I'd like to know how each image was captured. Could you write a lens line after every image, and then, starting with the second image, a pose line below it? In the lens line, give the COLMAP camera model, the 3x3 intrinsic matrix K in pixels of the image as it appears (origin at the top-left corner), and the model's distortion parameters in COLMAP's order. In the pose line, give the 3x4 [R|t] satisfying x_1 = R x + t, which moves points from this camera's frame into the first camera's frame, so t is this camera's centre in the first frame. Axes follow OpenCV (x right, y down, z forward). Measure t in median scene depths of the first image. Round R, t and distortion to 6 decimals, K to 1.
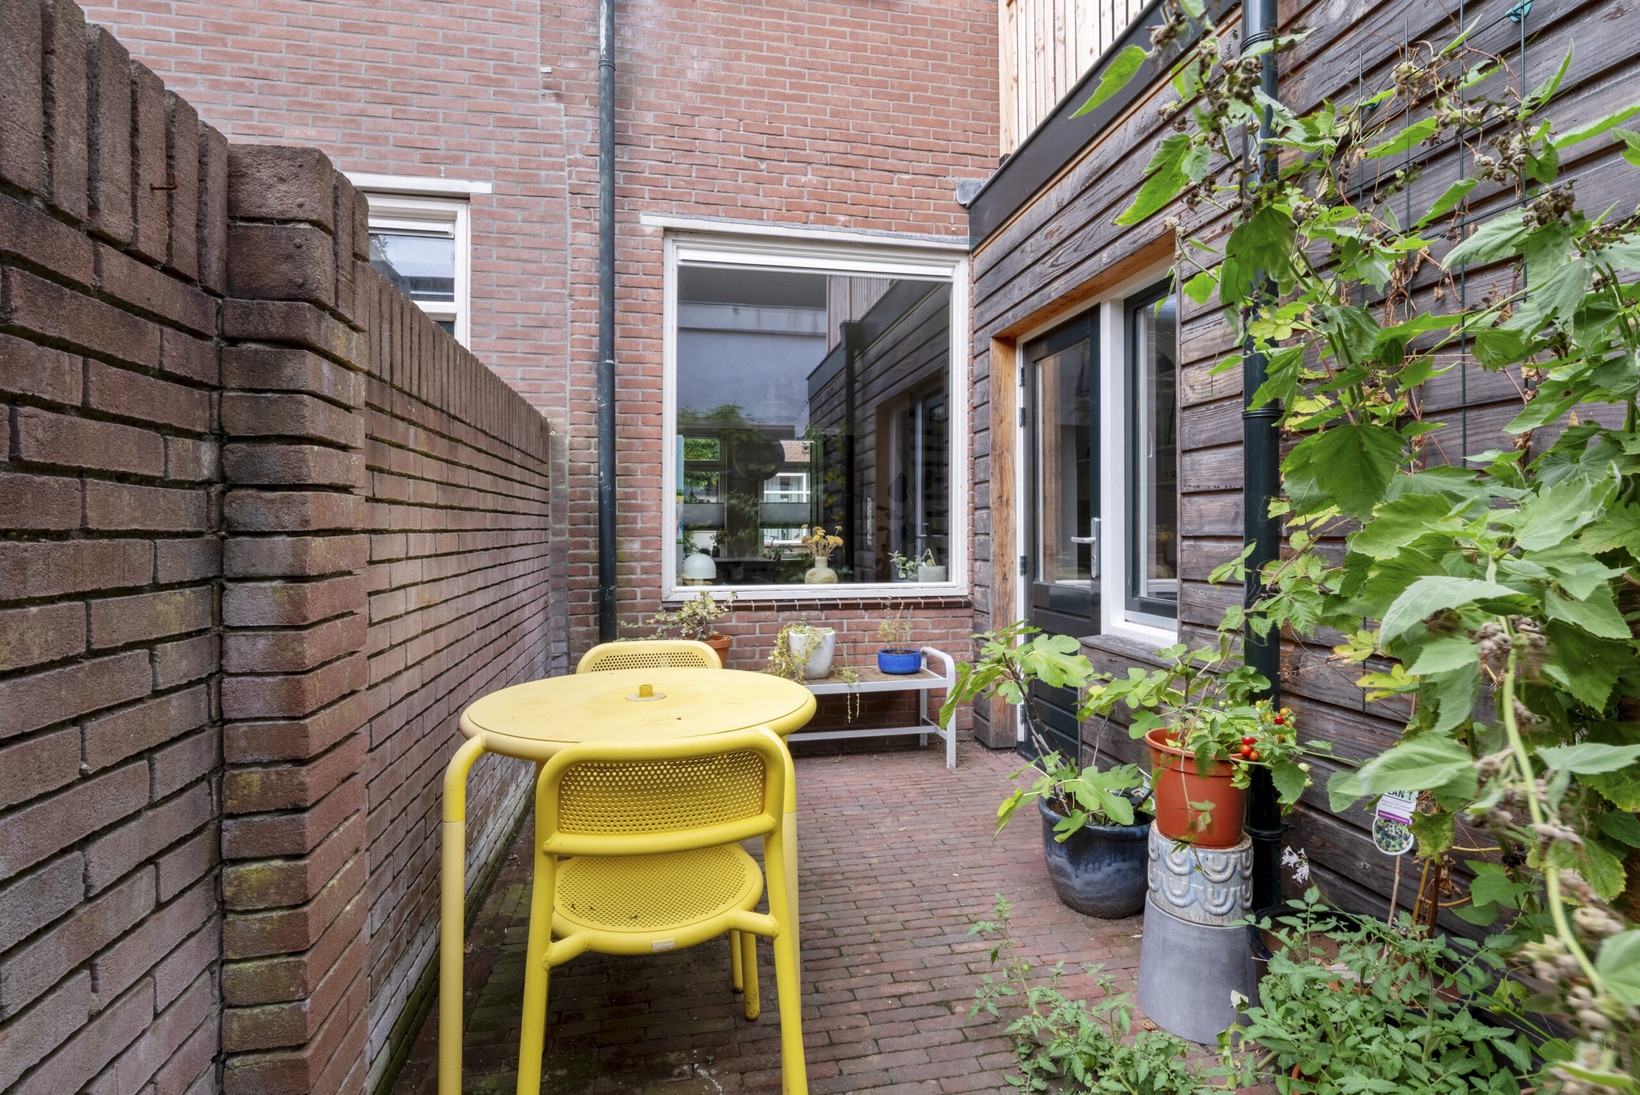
lens RADIAL K [[809.2, 0, 821.2], [0, 809.2, 554.2], [0, 0, 1]] dist [0.000569, -0.000458]
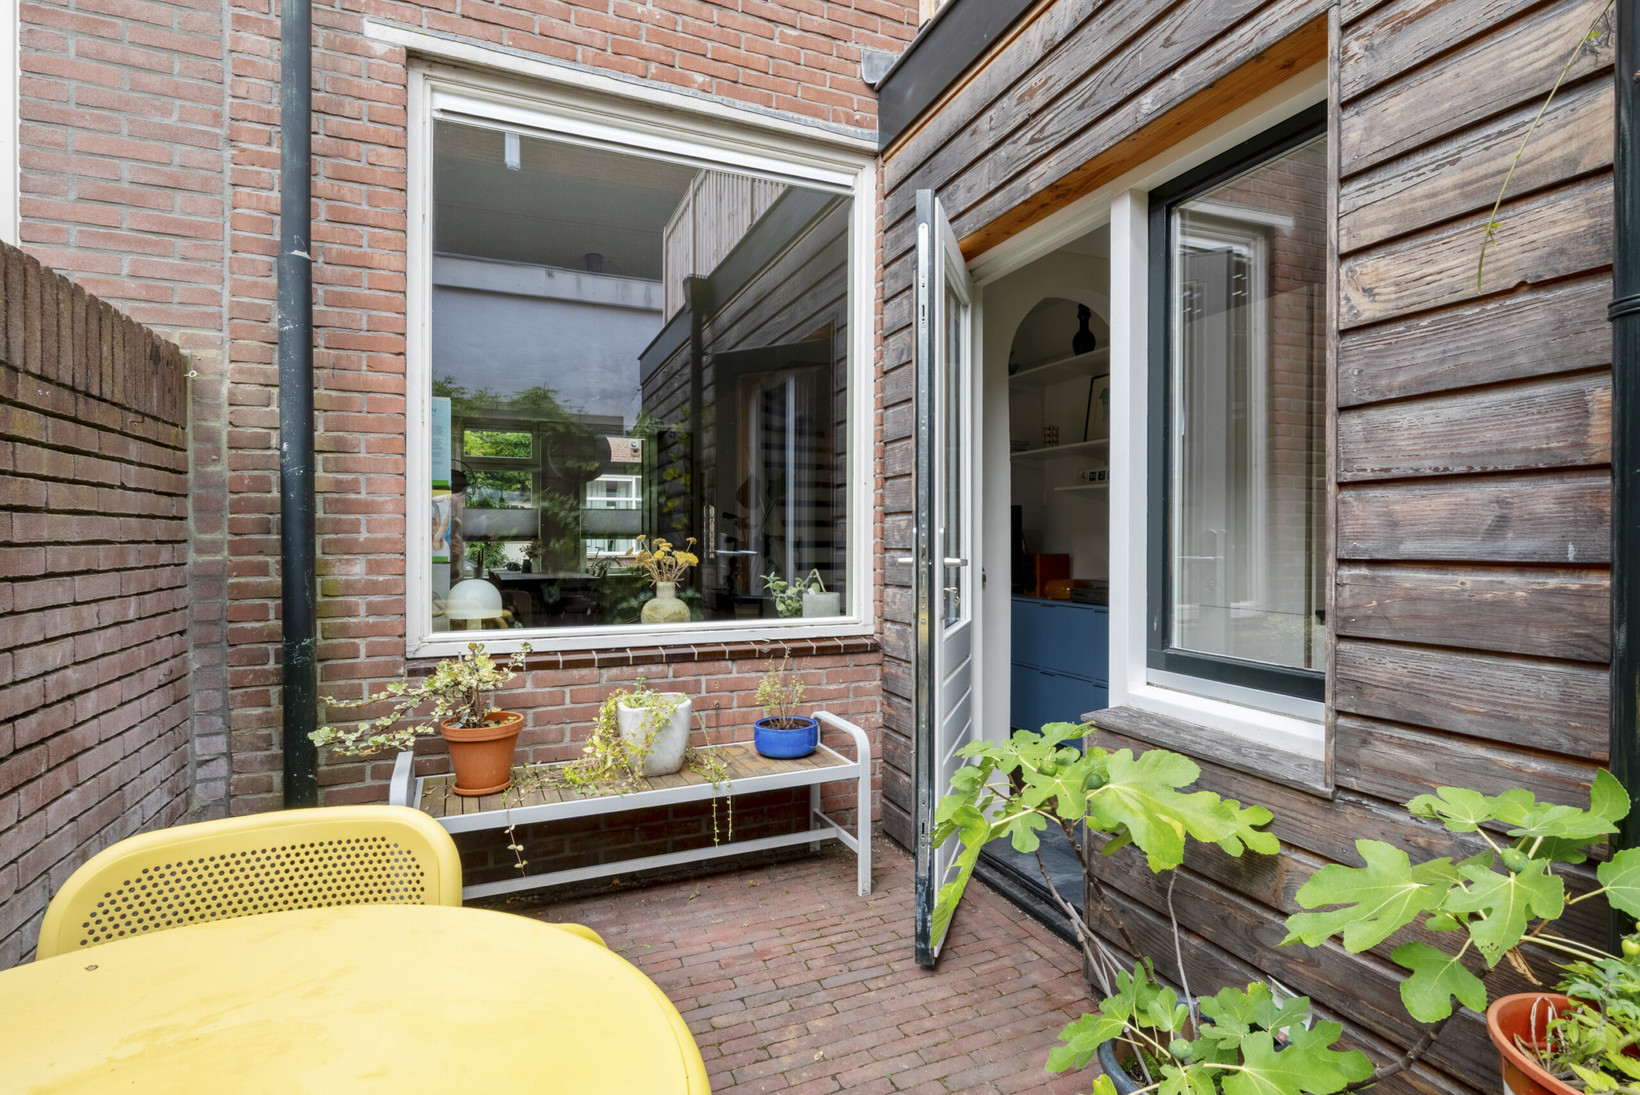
lens RADIAL K [[809.2, 0, 821.2], [0, 809.2, 554.2], [0, 0, 1]] dist [0.000569, -0.000458]
pose [[0.978317, -0.001116, 0.207110, -0.014470], [0.003657, 0.999923, -0.011888, -0.012843], [-0.207081, 0.012387, 0.978245, 0.326952]]
